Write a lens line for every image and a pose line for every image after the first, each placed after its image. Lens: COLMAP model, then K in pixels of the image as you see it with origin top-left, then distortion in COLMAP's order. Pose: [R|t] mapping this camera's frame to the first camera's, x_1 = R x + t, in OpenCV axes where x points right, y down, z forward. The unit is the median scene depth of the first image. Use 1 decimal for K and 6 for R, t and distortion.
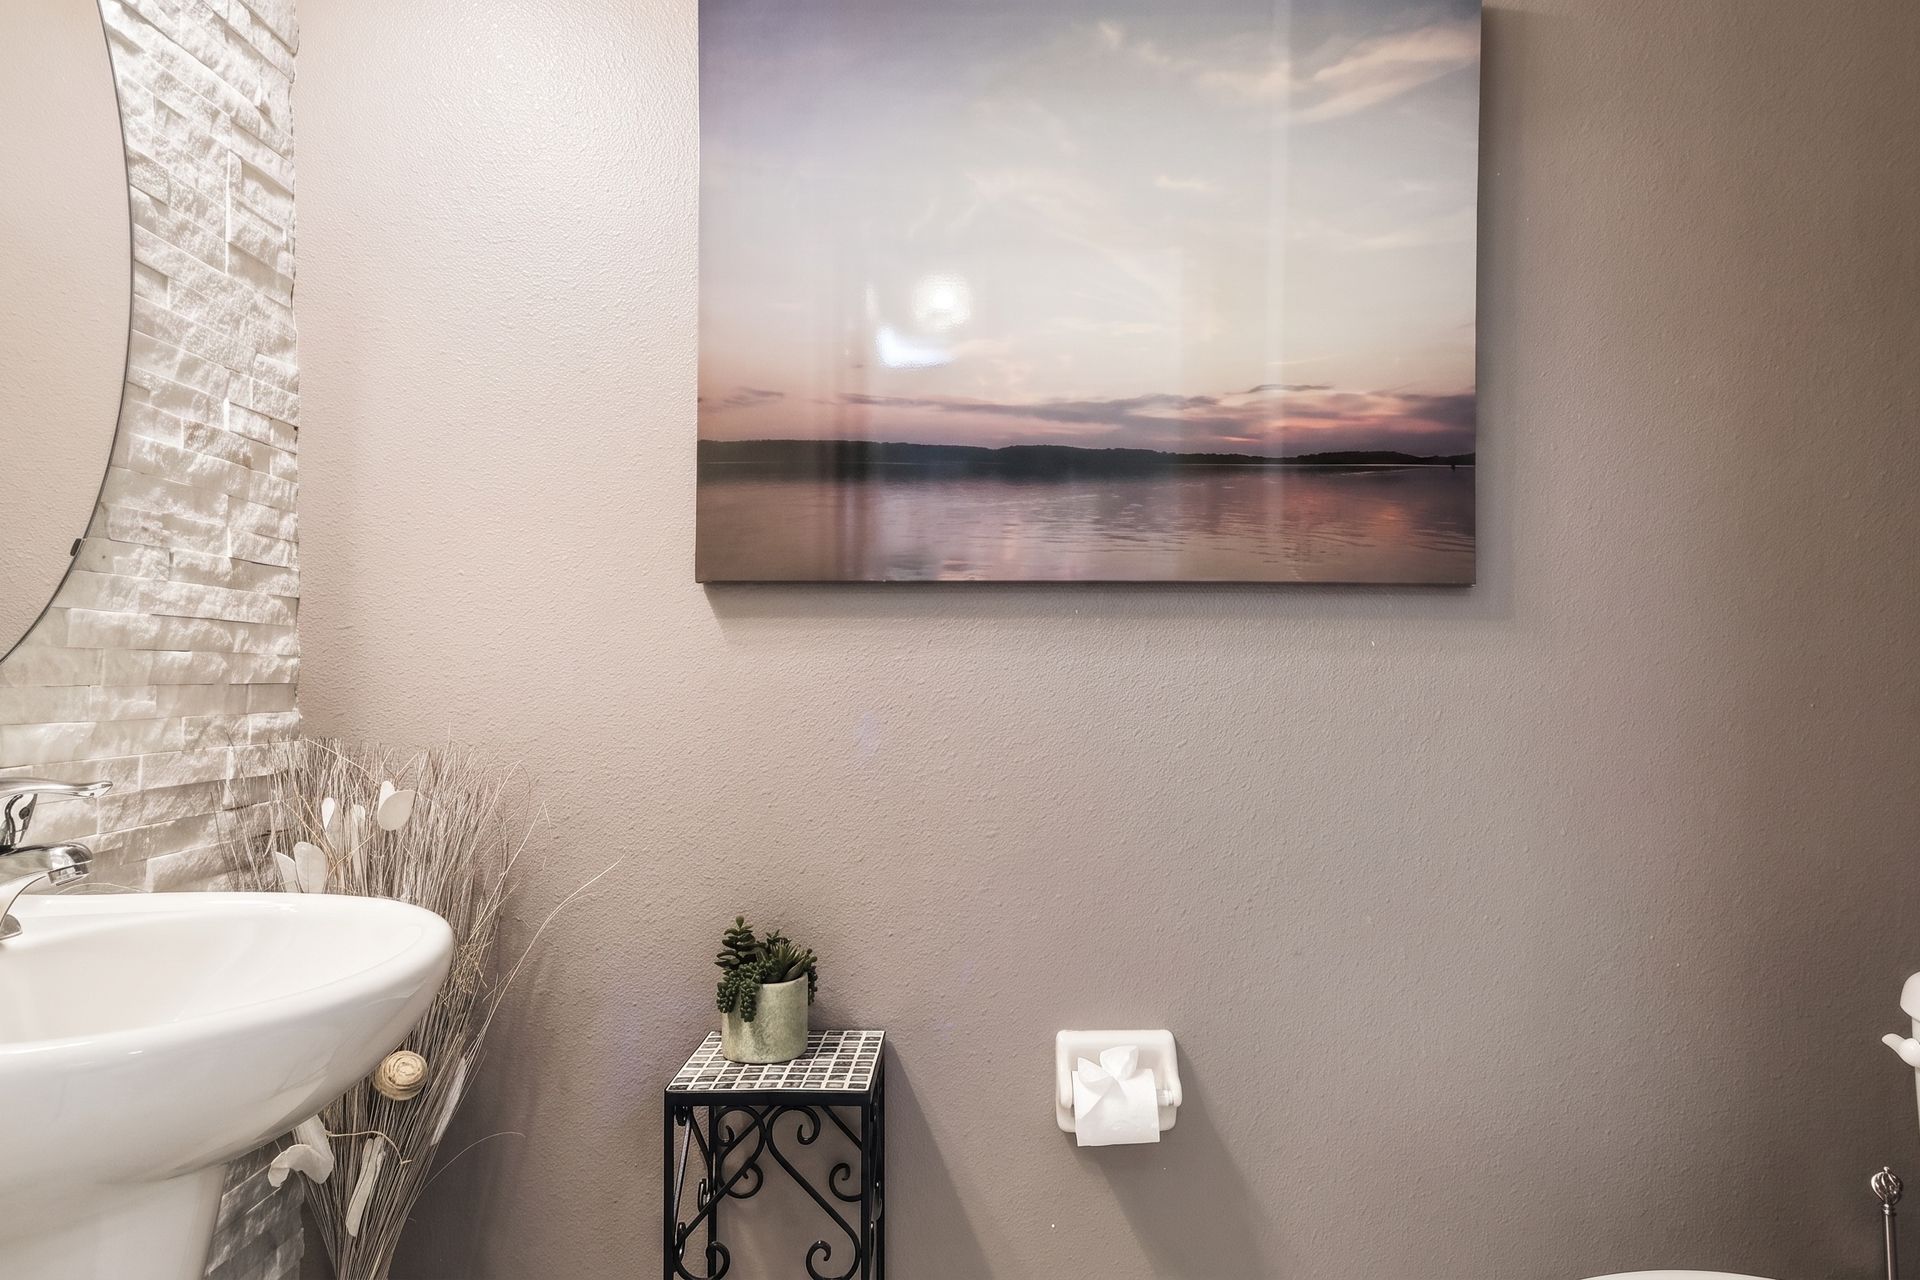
lens RADIAL K [[1106.2, 0, 945.3], [0, 1106.2, 659.6], [0, 0, 1]] dist [0.000576, -0.007102]
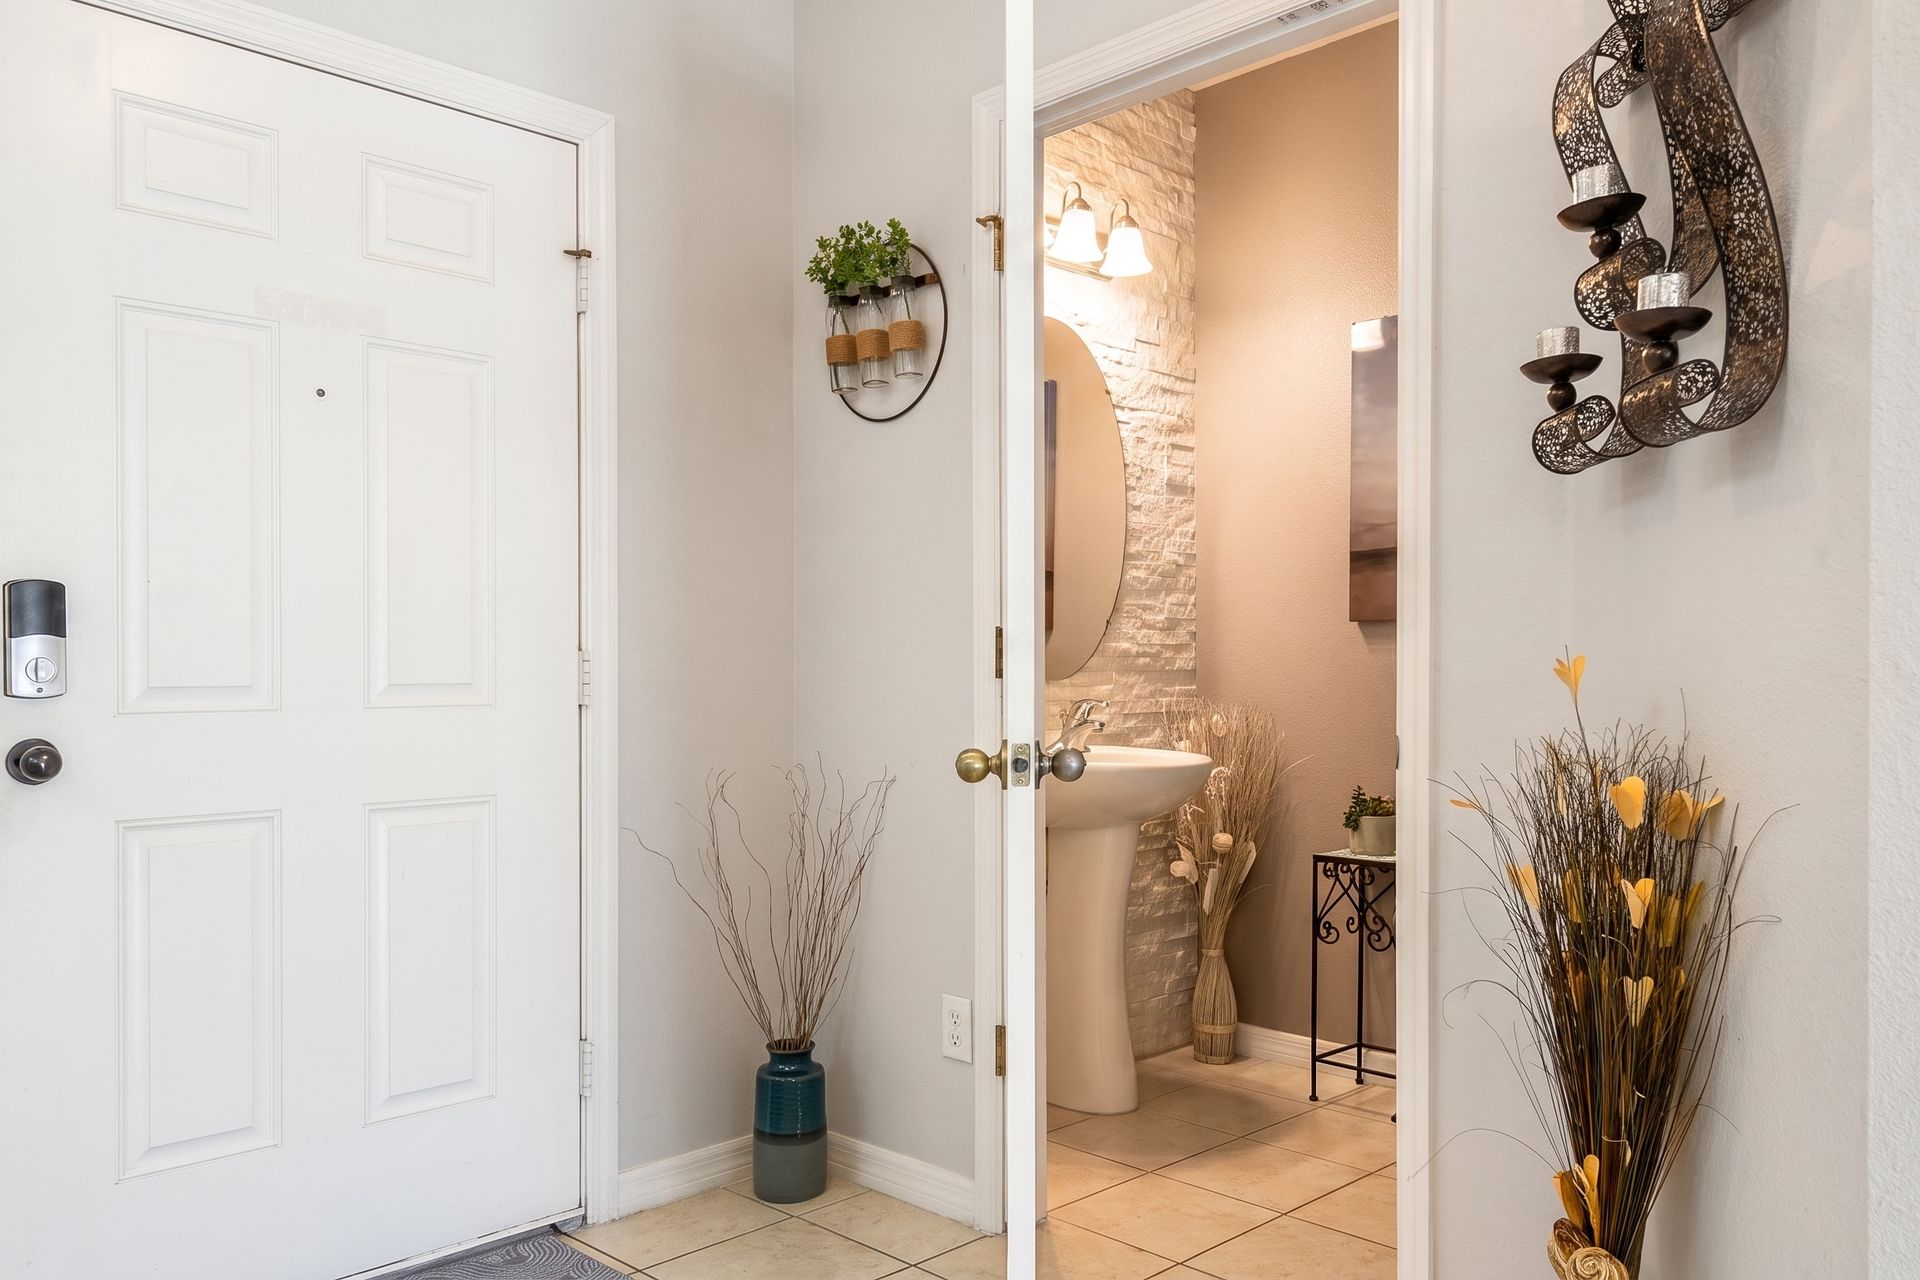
lens RADIAL K [[1301.2, 0, 961.1], [0, 1301.2, 652.2], [0, 0, 1]] dist [-0.010404, -0.009162]
pose [[0.663170, -0.011229, -0.748384, 1.172389], [0.004299, 0.999928, -0.011193, 0.009480], [0.748456, 0.004206, 0.663171, -1.197514]]
